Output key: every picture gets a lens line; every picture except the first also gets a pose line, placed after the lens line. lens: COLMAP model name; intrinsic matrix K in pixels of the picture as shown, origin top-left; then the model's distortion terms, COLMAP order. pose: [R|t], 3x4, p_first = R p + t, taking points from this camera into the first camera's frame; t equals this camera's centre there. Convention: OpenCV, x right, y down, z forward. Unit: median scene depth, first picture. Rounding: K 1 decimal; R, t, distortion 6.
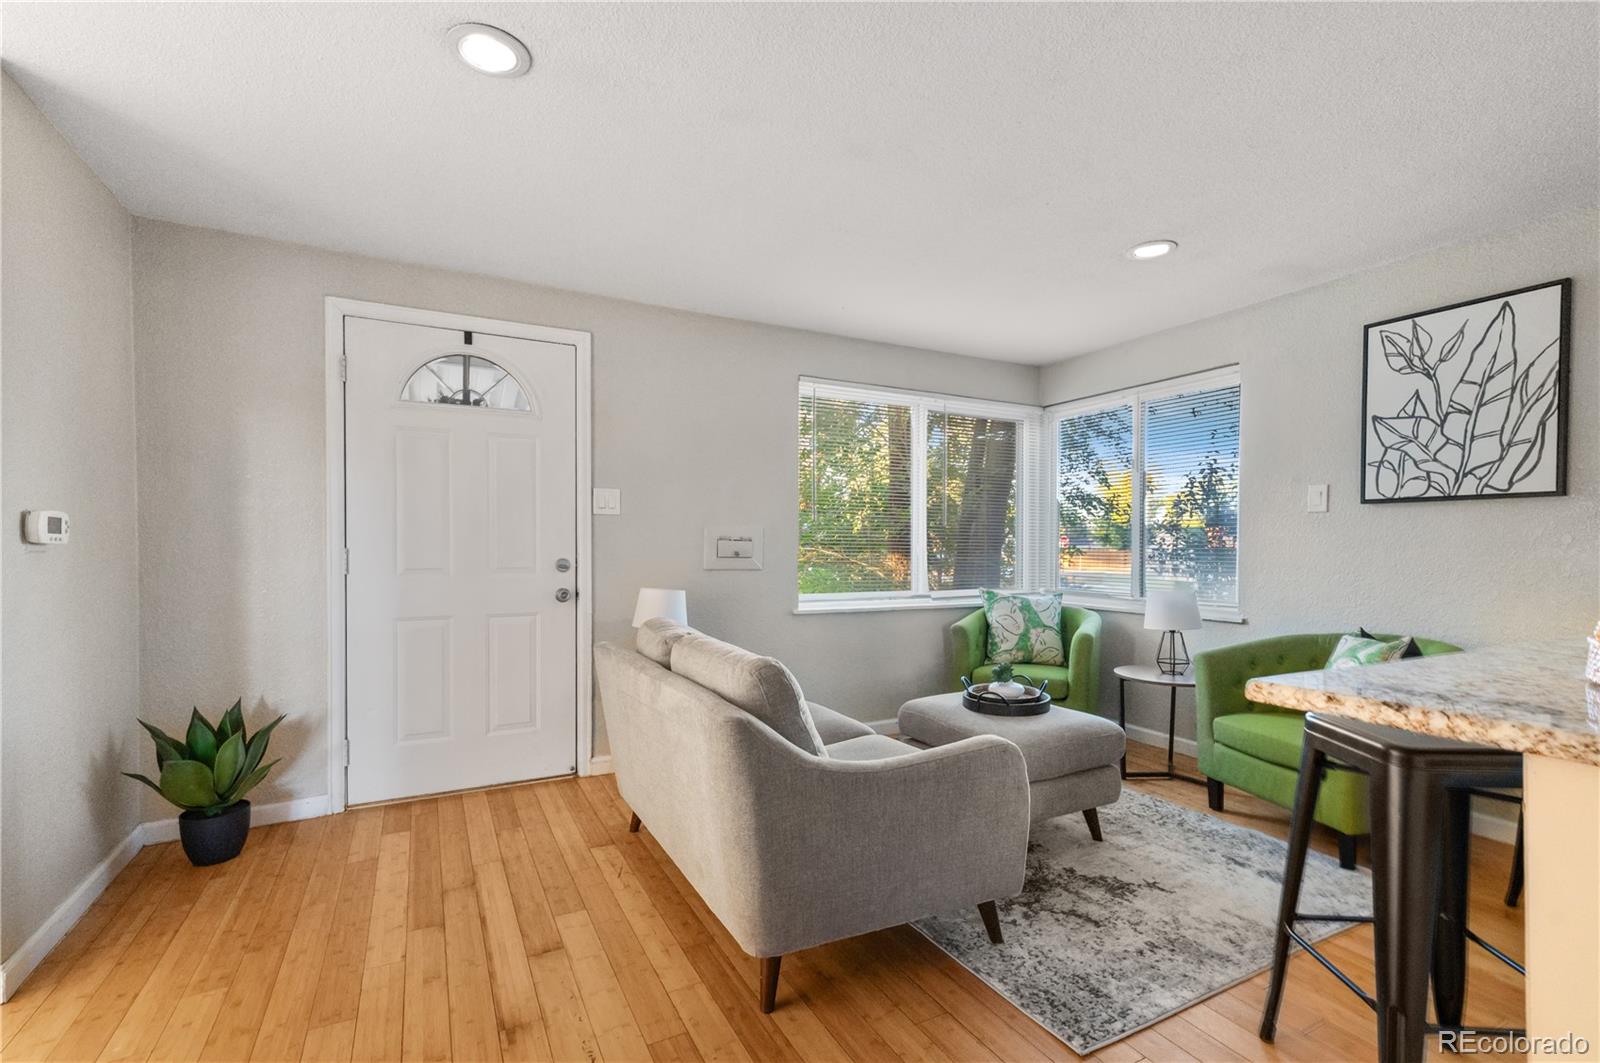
lens RADIAL K [[716.2, 0, 809.7], [0, 716.2, 552.2], [0, 0, 1]] dist [0.011238, 0.003499]
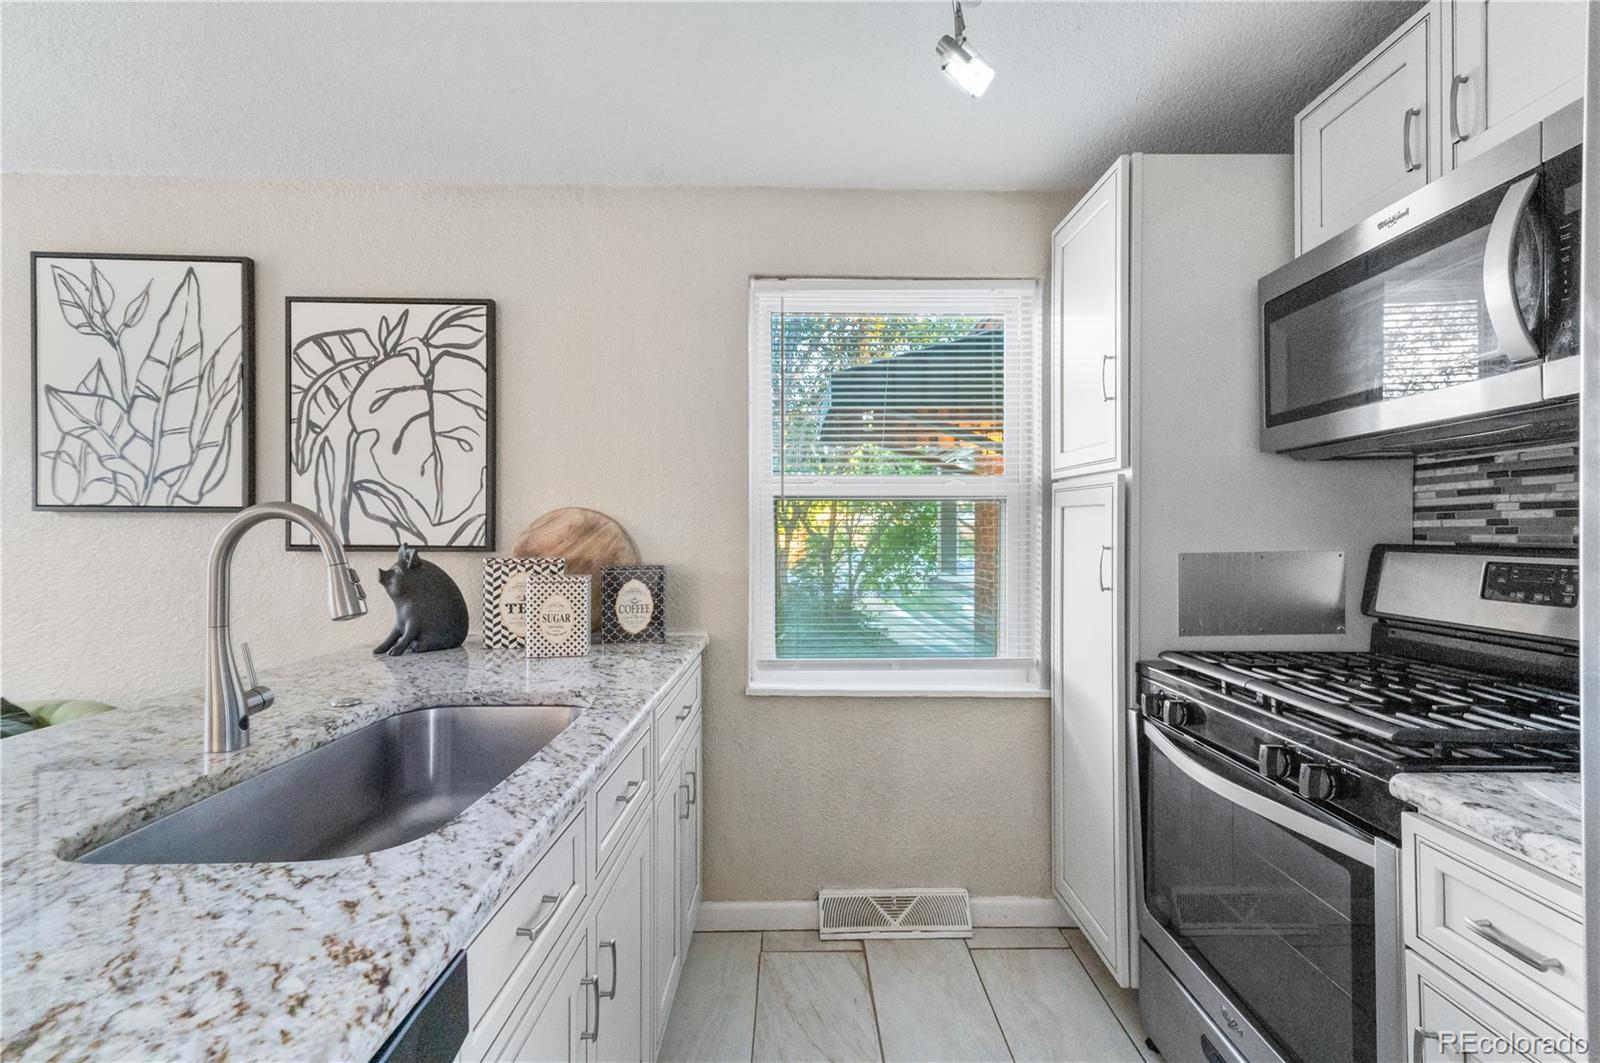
lens RADIAL K [[716.2, 0, 811.6], [0, 716.2, 539.2], [0, 0, 1]] dist [0.011238, 0.003499]
pose [[0.454766, -0.005097, 0.890597, 0.523026], [0.006026, 0.999978, 0.002646, -0.040240], [-0.890591, 0.004163, 0.454786, 0.024918]]
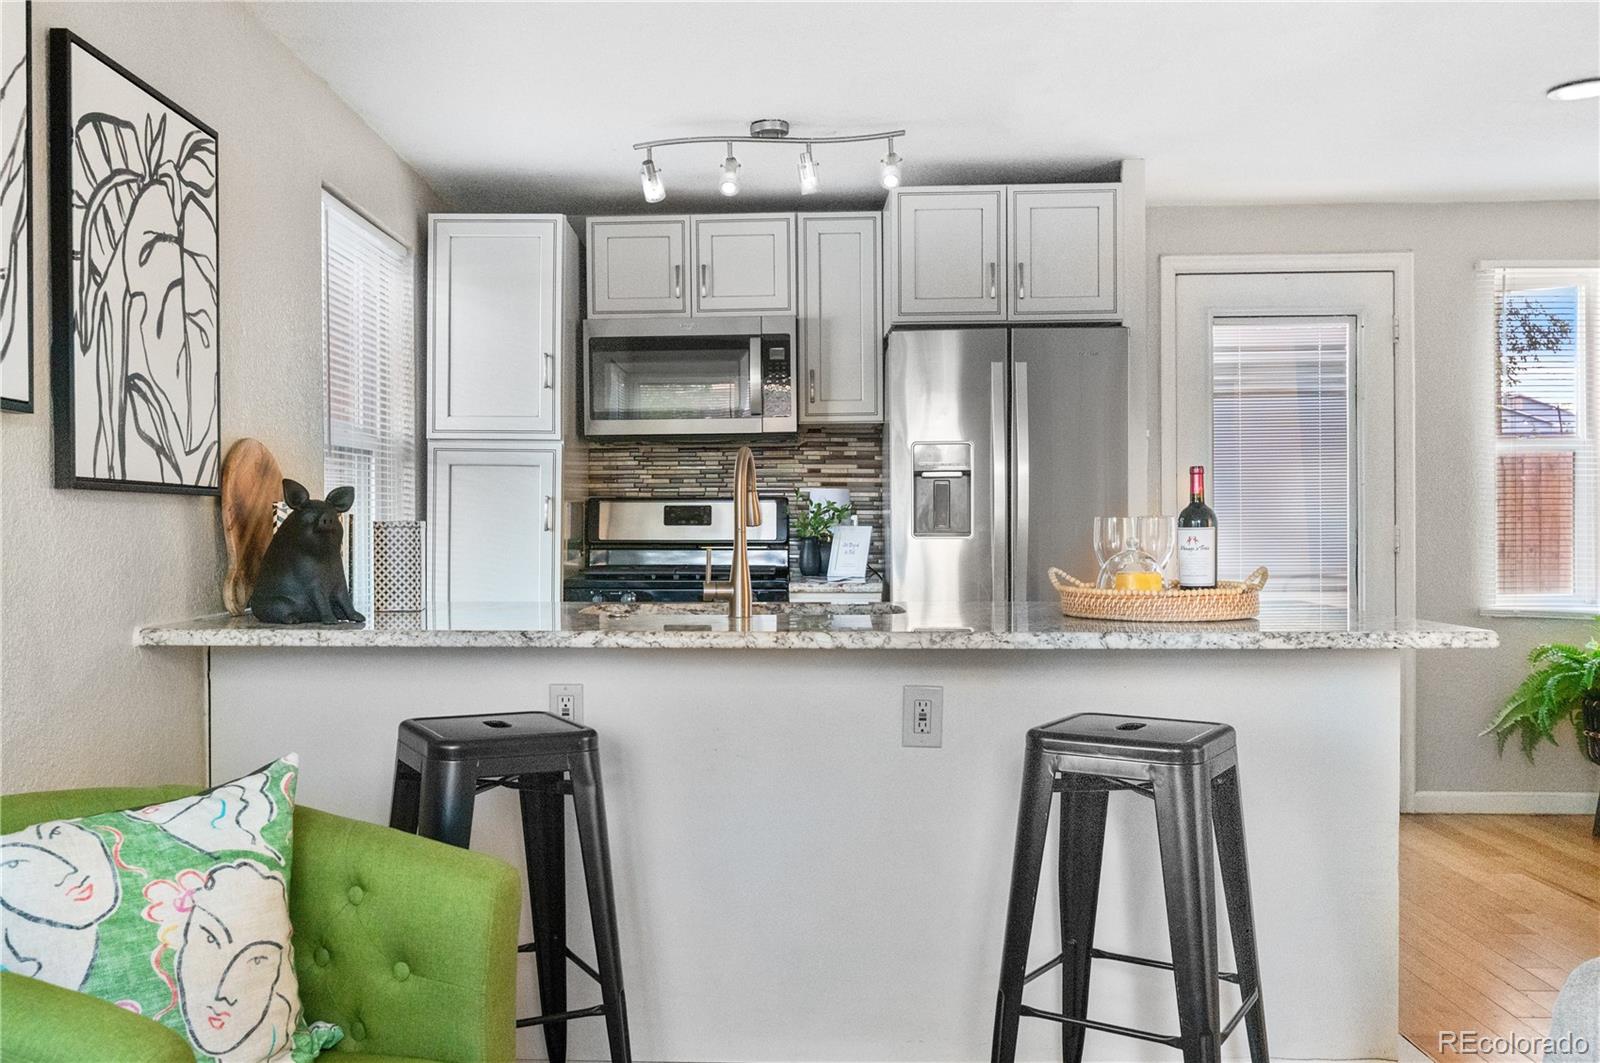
lens RADIAL K [[1364.3, 0, 716.0], [0, 1364.3, 534.8], [0, 0, 1]] dist [0.006701, -0.006284]
pose [[-0.861089, -0.001221, 0.508453, 0.219242], [0.009239, 0.999794, 0.018048, -0.012989], [-0.508370, 0.020239, -0.860901, 1.358782]]
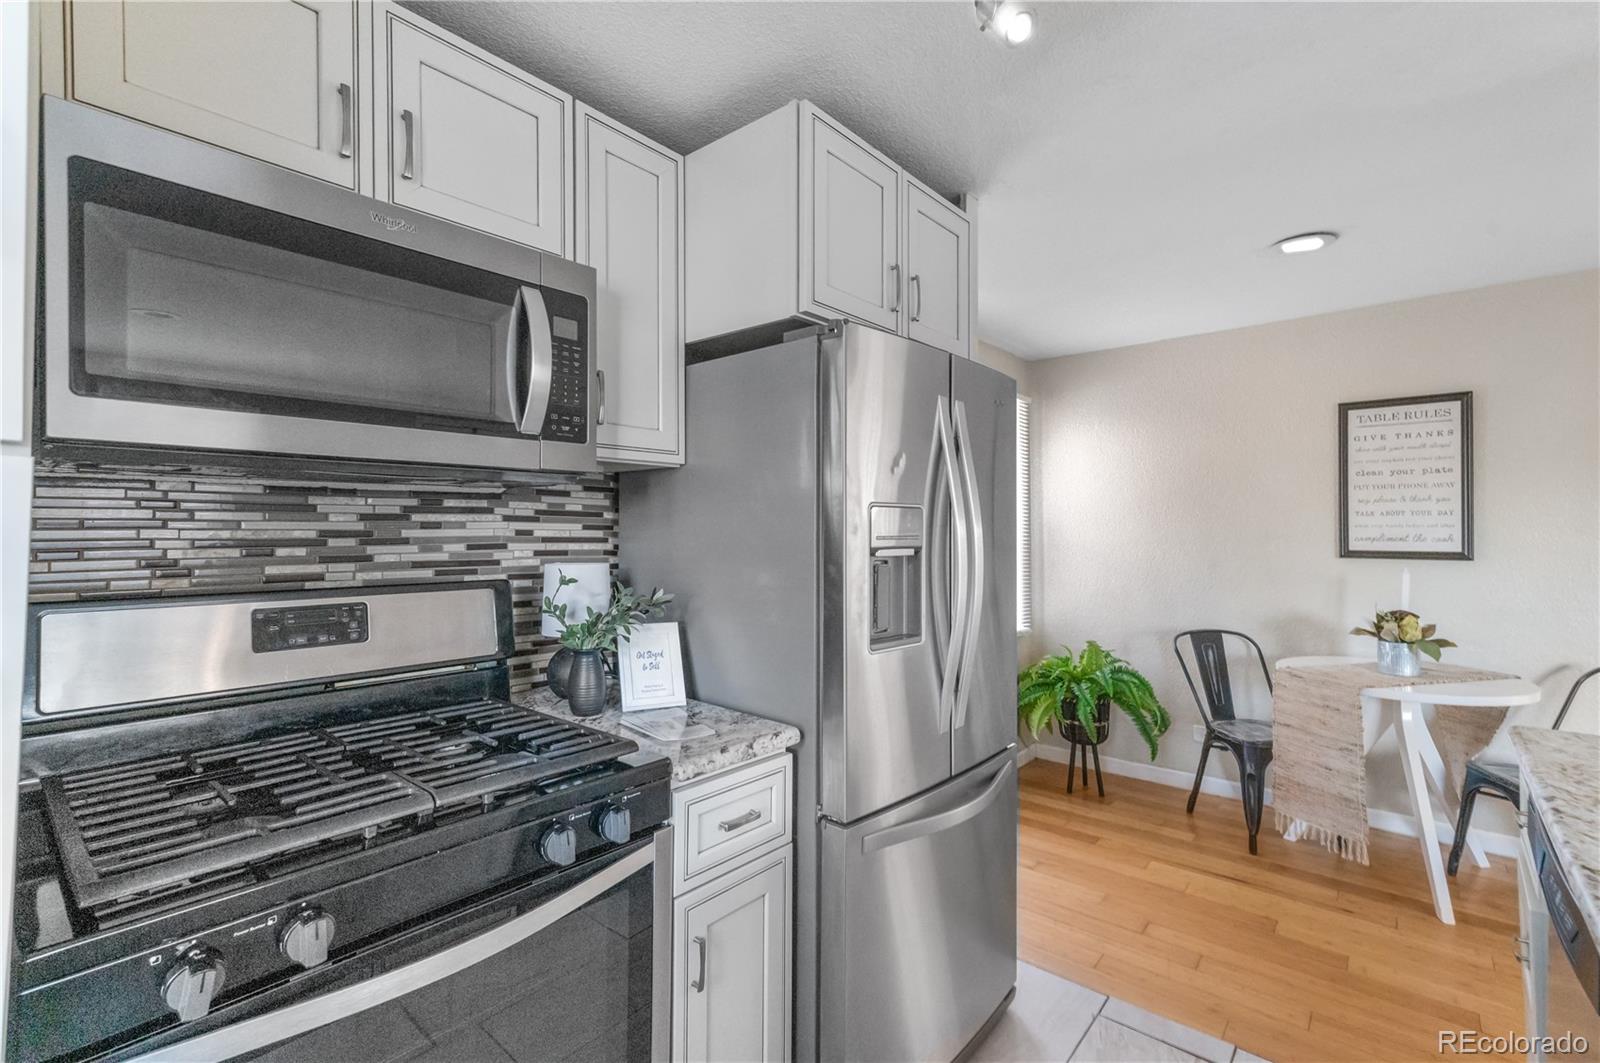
lens RADIAL K [[716.2, 0, 798.3], [0, 716.2, 521.2], [0, 0, 1]] dist [0.011238, 0.003499]
pose [[-0.927220, -0.001657, -0.374512, 1.055649], [0.000400, 0.999985, -0.005415, -0.071671], [0.374516, -0.005170, -0.927206, 0.368130]]
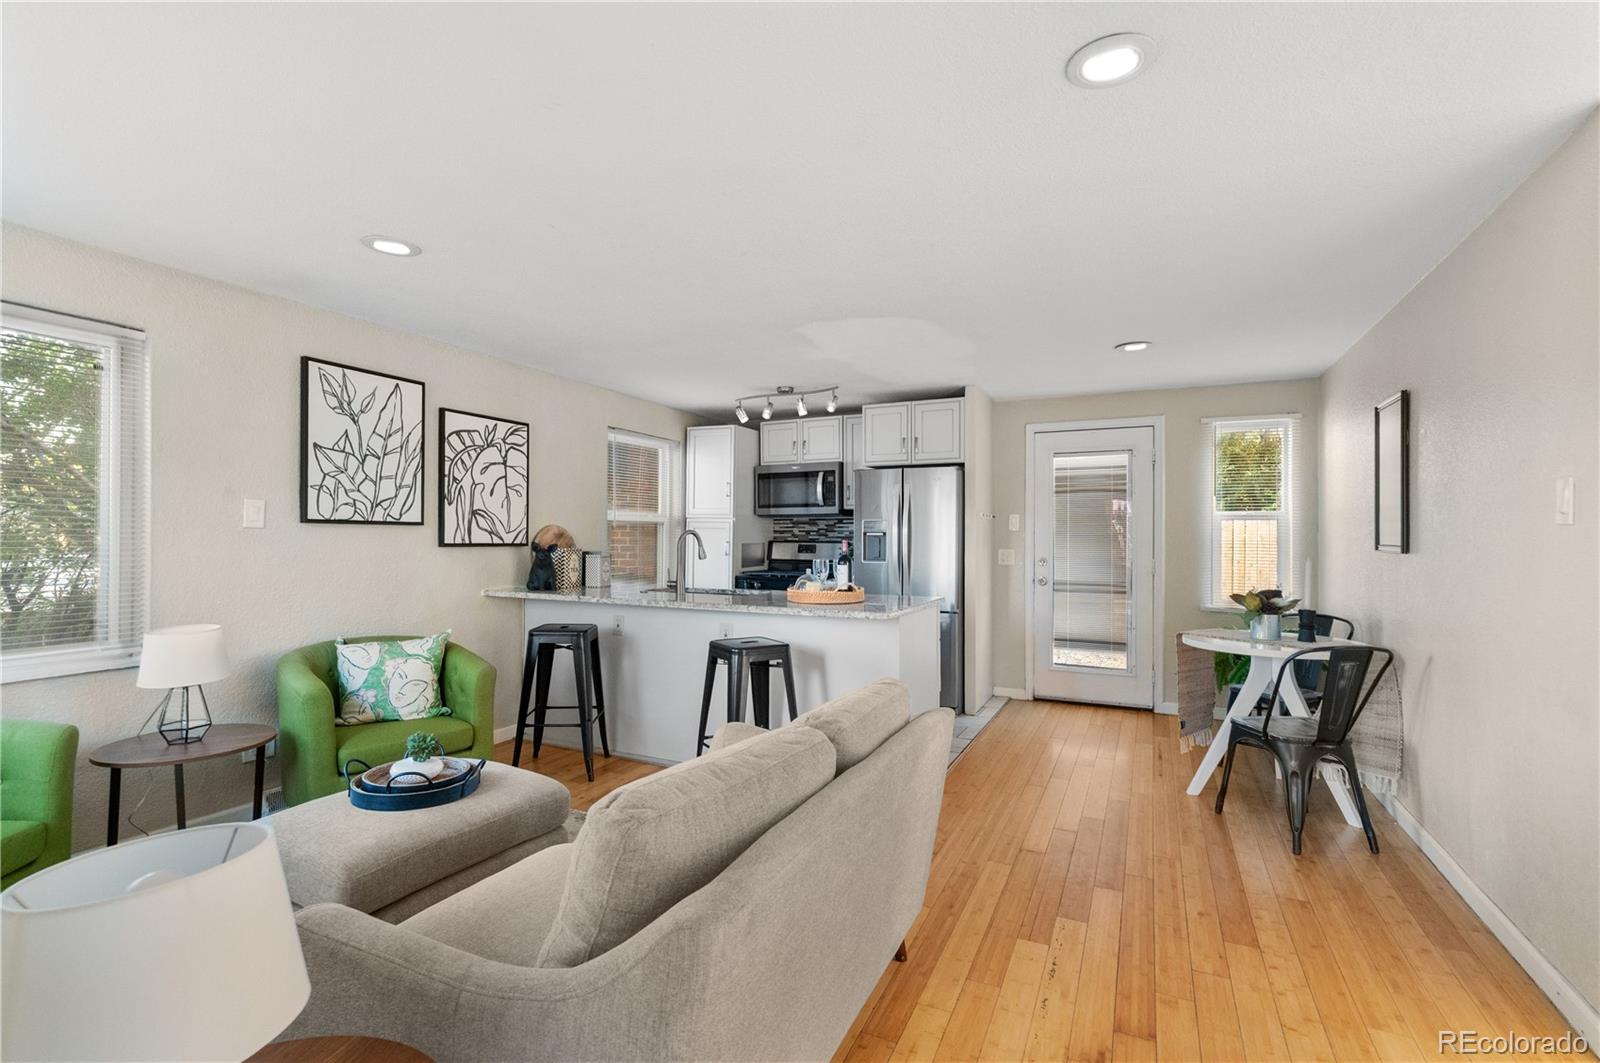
lens RADIAL K [[716.2, 0, 794.3], [0, 716.2, 539.9], [0, 0, 1]] dist [0.011238, 0.003499]
pose [[-0.586062, -0.006474, 0.810240, -0.568354], [0.002150, 0.999952, 0.009544, -0.054027], [-0.810263, 0.007336, -0.586020, 1.124825]]
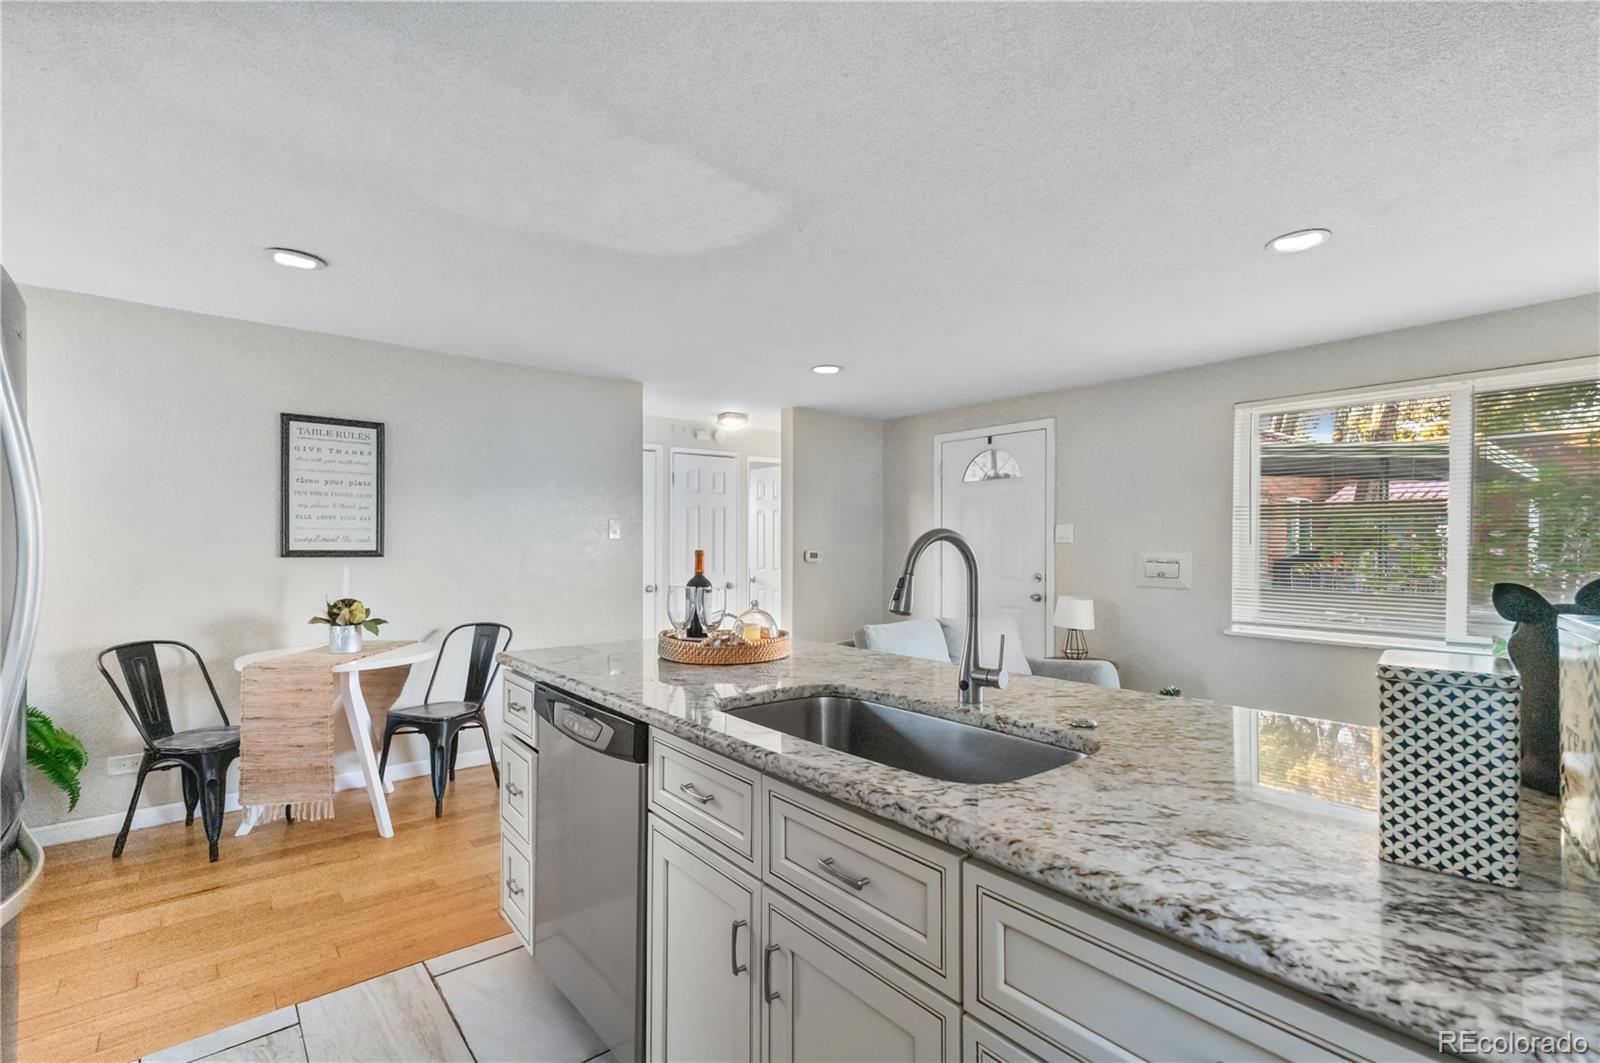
lens RADIAL K [[716.2, 0, 798.6], [0, 716.2, 550.3], [0, 0, 1]] dist [0.011238, 0.003499]
pose [[0.203543, 0.007053, -0.979041, 1.206807], [-0.011168, 0.999926, 0.004882, -0.047390], [0.979002, 0.009940, 0.203607, 0.239925]]
